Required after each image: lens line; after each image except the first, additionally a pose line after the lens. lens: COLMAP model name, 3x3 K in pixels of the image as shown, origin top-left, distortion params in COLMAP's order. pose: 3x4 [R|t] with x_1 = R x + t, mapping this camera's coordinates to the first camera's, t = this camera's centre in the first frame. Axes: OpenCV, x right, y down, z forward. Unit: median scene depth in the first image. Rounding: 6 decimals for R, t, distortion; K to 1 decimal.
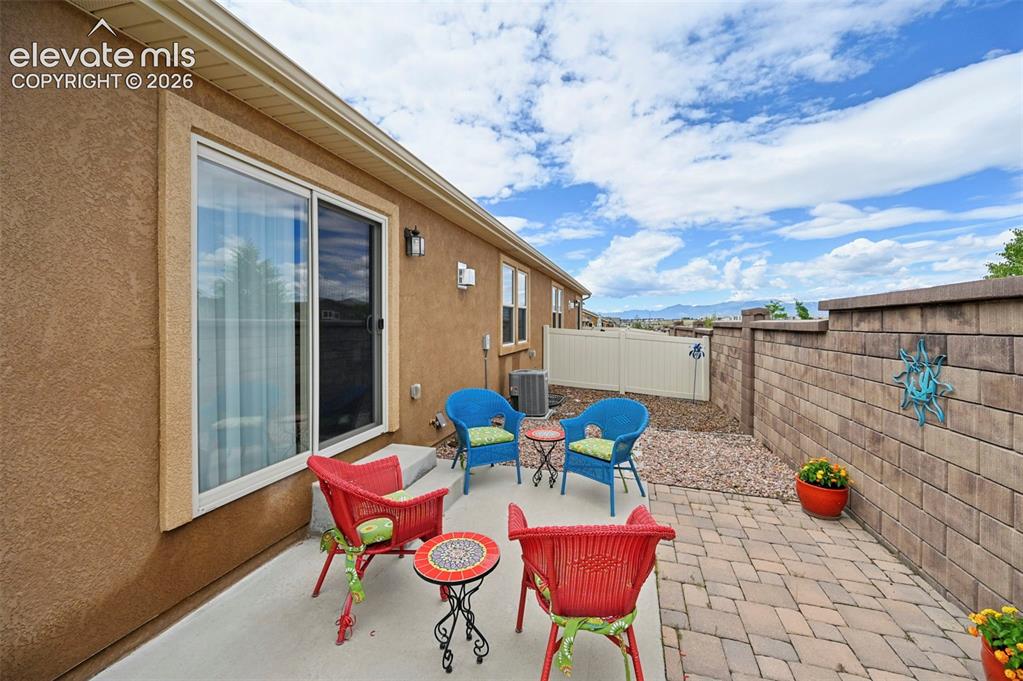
lens RADIAL K [[420.5, 0, 521.3], [0, 420.5, 331.5], [0, 0, 1]] dist [0.000348, -0.000495]
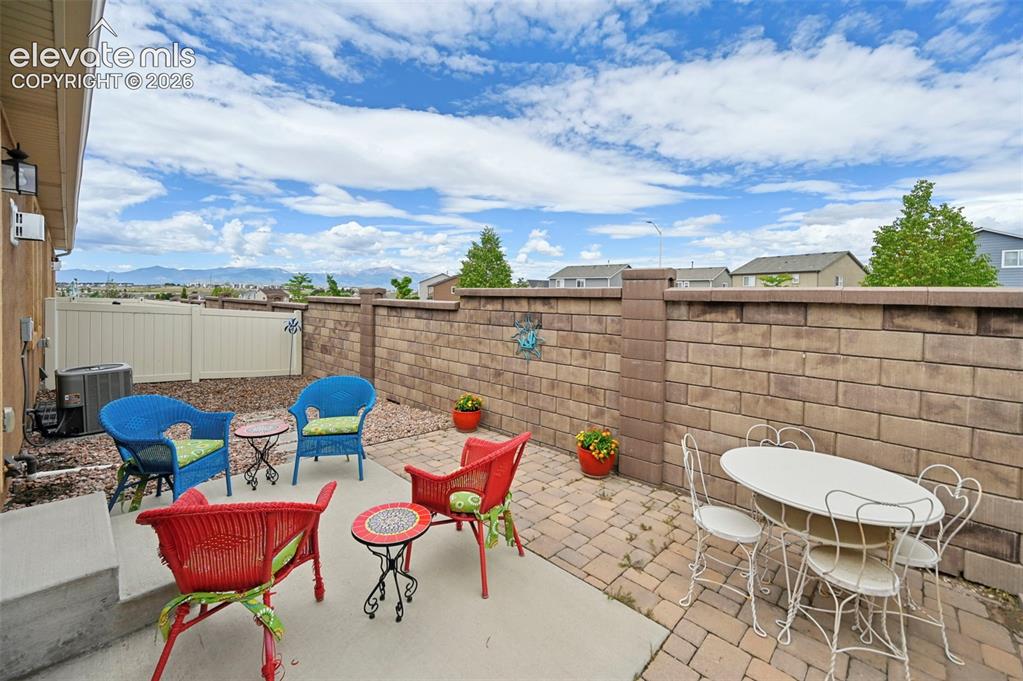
lens RADIAL K [[424.6, 0, 538.8], [0, 424.6, 307.6], [0, 0, 1]] dist [-0.010908, 0.001687]
pose [[0.453062, -0.013038, 0.891384, -0.171241], [-0.002014, 0.999876, 0.015649, -0.011202], [-0.891477, -0.008885, 0.452979, 0.024096]]
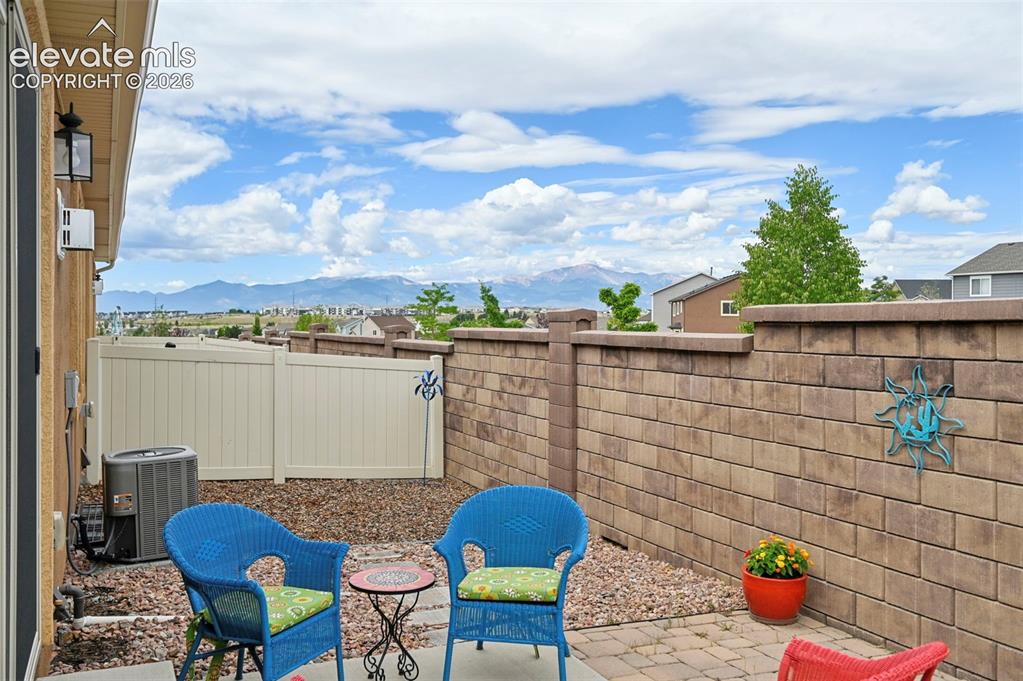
lens RADIAL K [[915.1, 0, 530.0], [0, 915.1, 324.6], [0, 0, 1]] dist [-0.010713, 0.006942]
pose [[0.768700, -0.004968, 0.639591, -0.176619], [0.014793, 0.999840, -0.010013, -0.012638], [-0.639439, 0.017159, 0.768651, 0.031141]]
